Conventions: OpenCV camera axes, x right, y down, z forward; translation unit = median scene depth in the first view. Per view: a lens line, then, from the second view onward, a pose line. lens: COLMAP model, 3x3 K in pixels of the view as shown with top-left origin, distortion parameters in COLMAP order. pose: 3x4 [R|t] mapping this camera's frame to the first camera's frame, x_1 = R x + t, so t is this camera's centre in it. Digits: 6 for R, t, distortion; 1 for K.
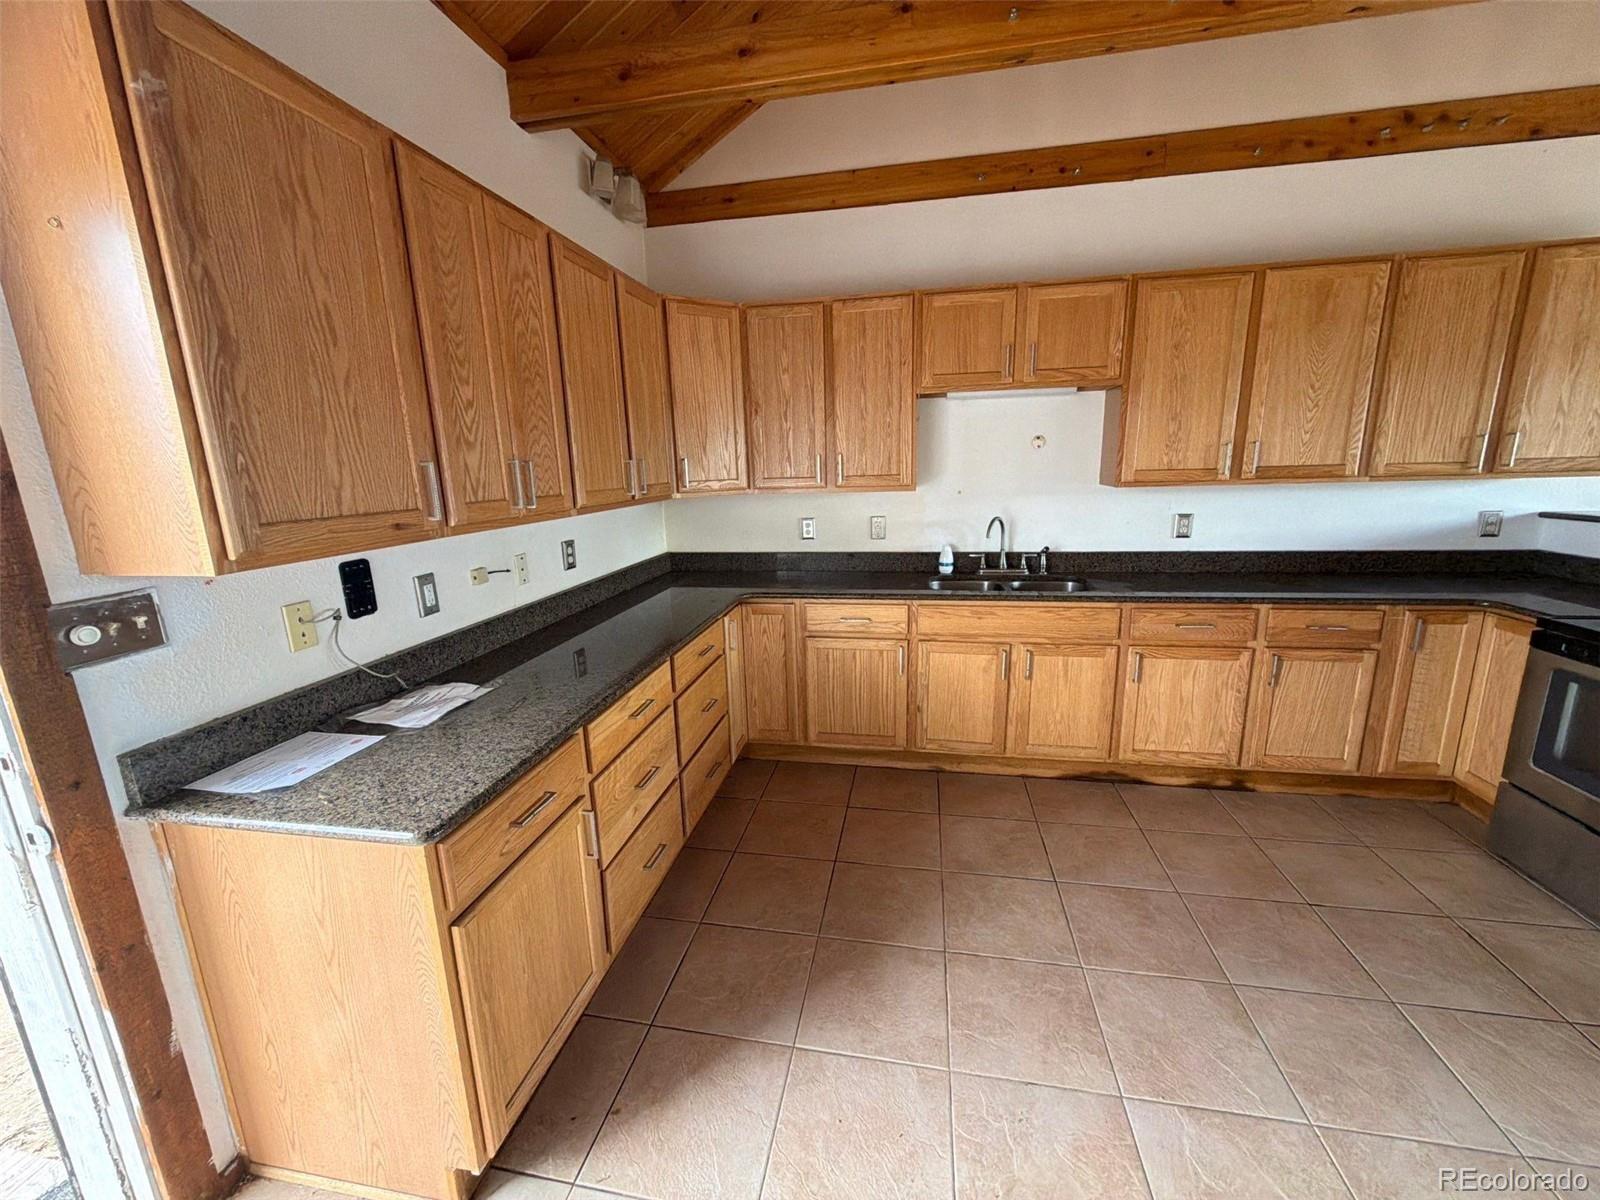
lens RADIAL K [[637.7, 0, 797.2], [0, 637.7, 601.8], [0, 0, 1]] dist [0.000294, 0.000060]
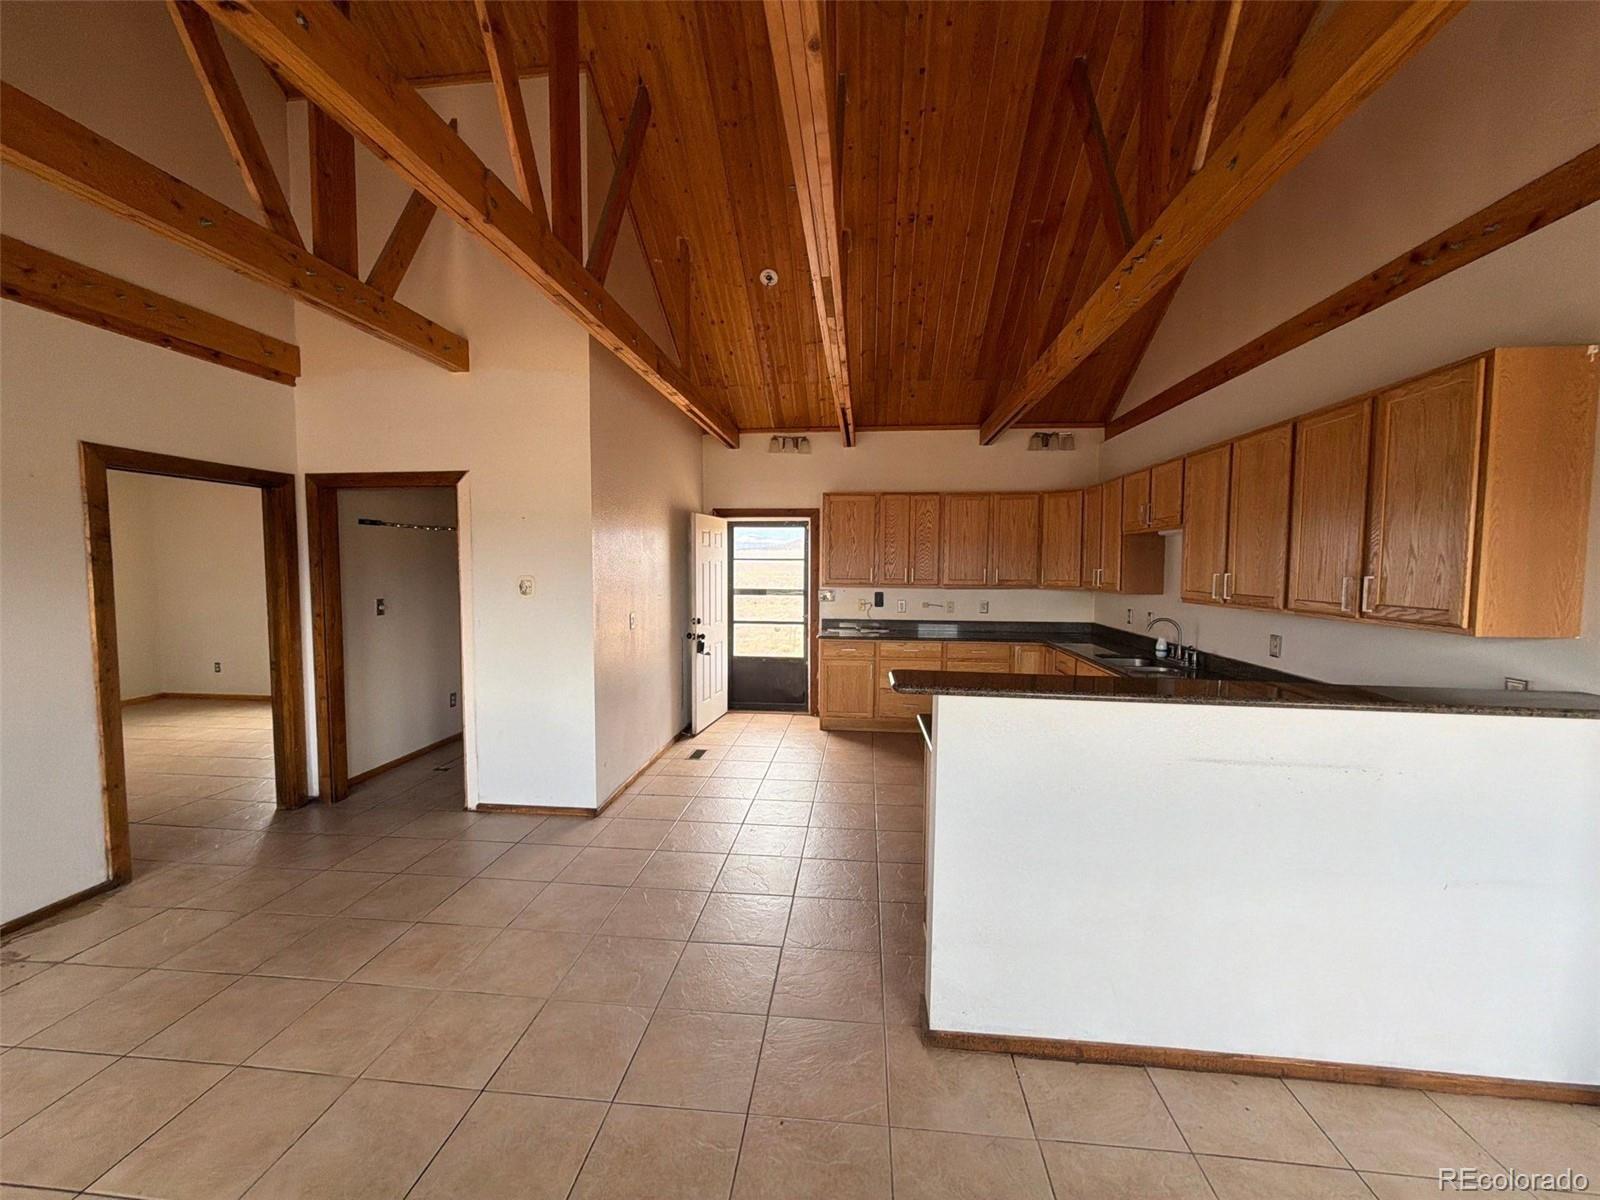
lens RADIAL K [[637.7, 0, 799.2], [0, 637.7, 601.9], [0, 0, 1]] dist [0.000294, 0.000060]
pose [[0.086716, 0.090418, -0.992121, 1.895556], [-0.222690, 0.972433, 0.069160, -0.101919], [0.971025, 0.214939, 0.104461, 0.092118]]
